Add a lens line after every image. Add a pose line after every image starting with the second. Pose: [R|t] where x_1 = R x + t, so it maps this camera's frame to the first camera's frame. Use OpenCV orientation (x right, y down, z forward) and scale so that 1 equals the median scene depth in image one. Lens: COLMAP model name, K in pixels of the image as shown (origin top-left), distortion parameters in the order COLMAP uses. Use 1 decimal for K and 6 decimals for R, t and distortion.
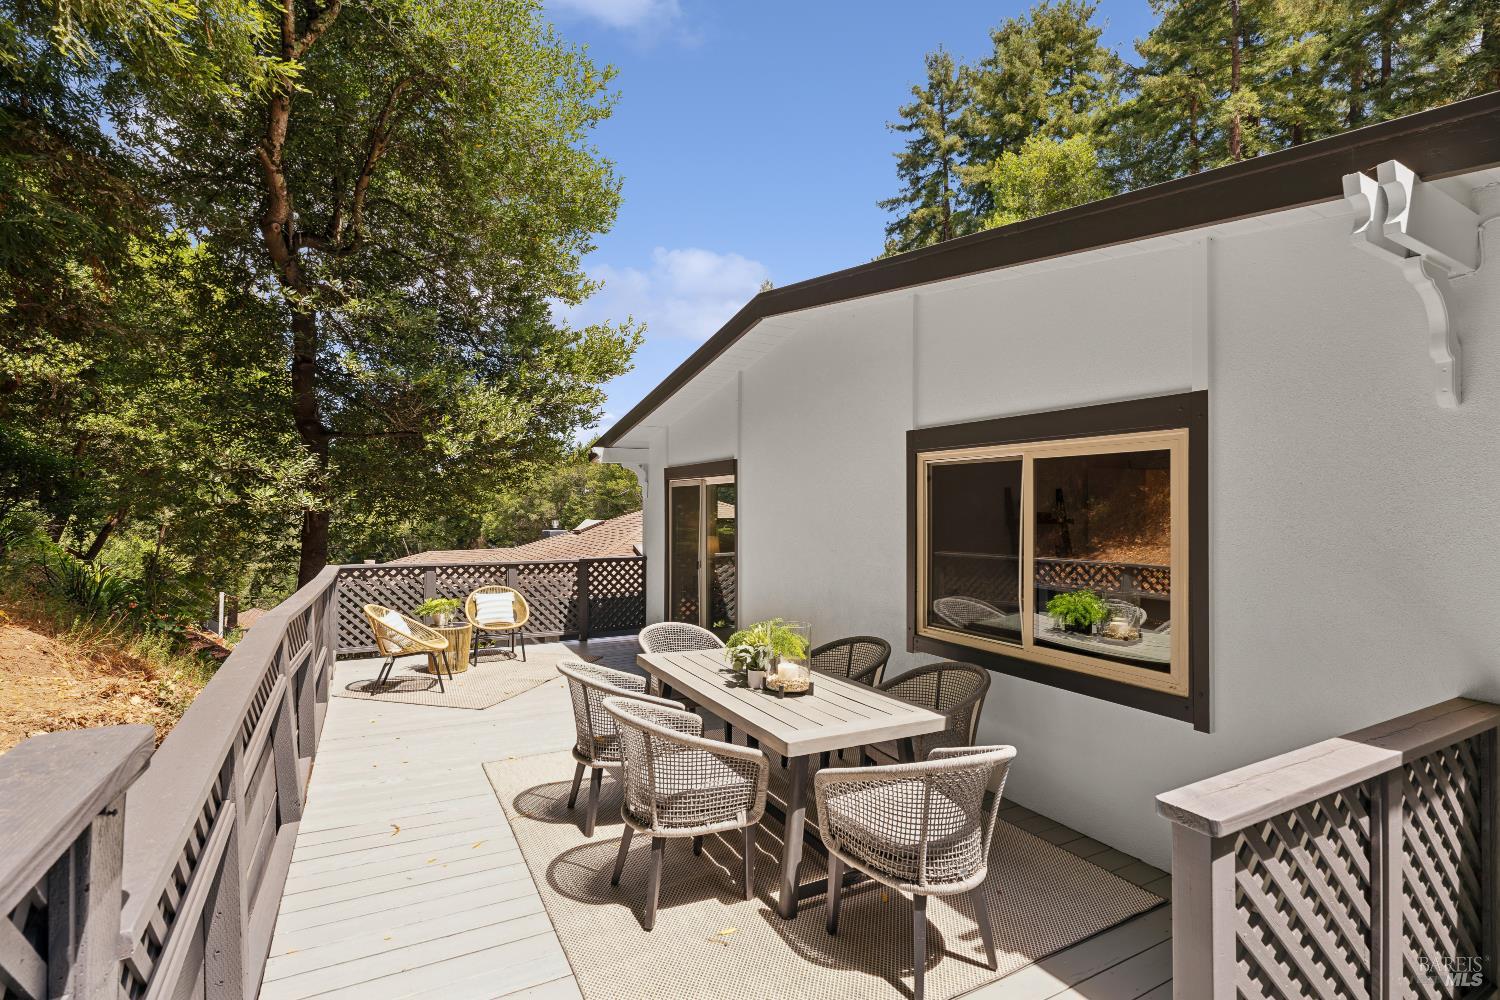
lens RADIAL K [[692.0, 0, 746.1], [0, 692.0, 506.4], [0, 0, 1]] dist [0.000977, 0.000244]
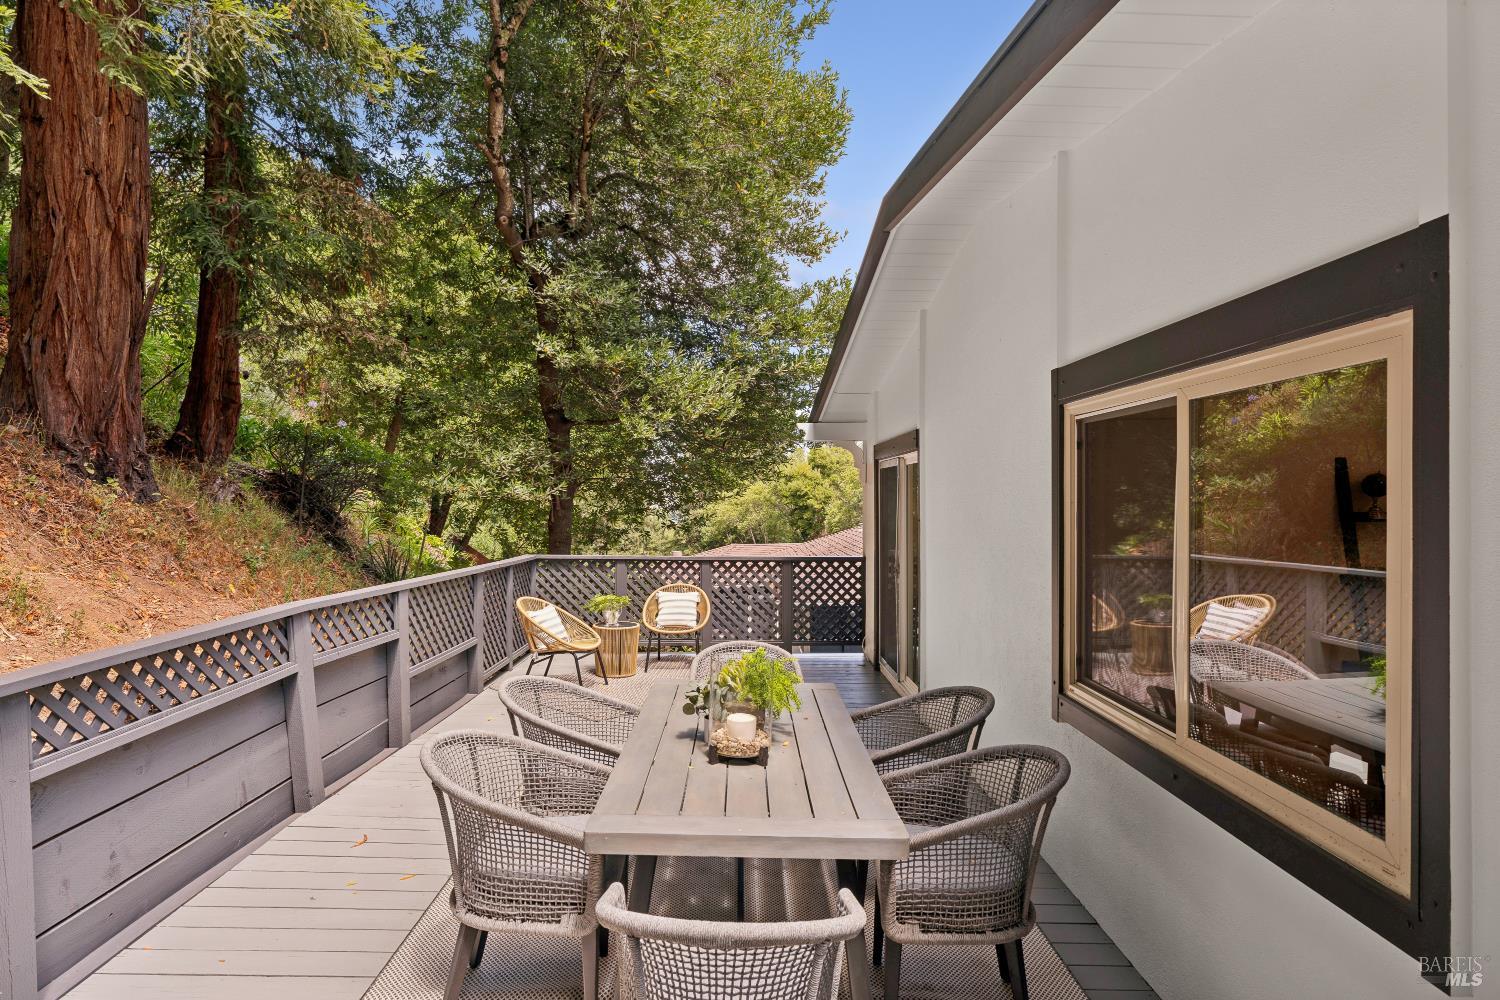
lens RADIAL K [[806.3, 0, 750.0], [0, 806.3, 500.0], [0, 0, 1]] dist [0.005402, 0.000576]
pose [[0.880292, -0.000409, -0.474432, 0.207060], [0.002308, 0.999991, 0.003422, 0.003958], [0.474426, -0.004107, 0.880286, 0.133122]]
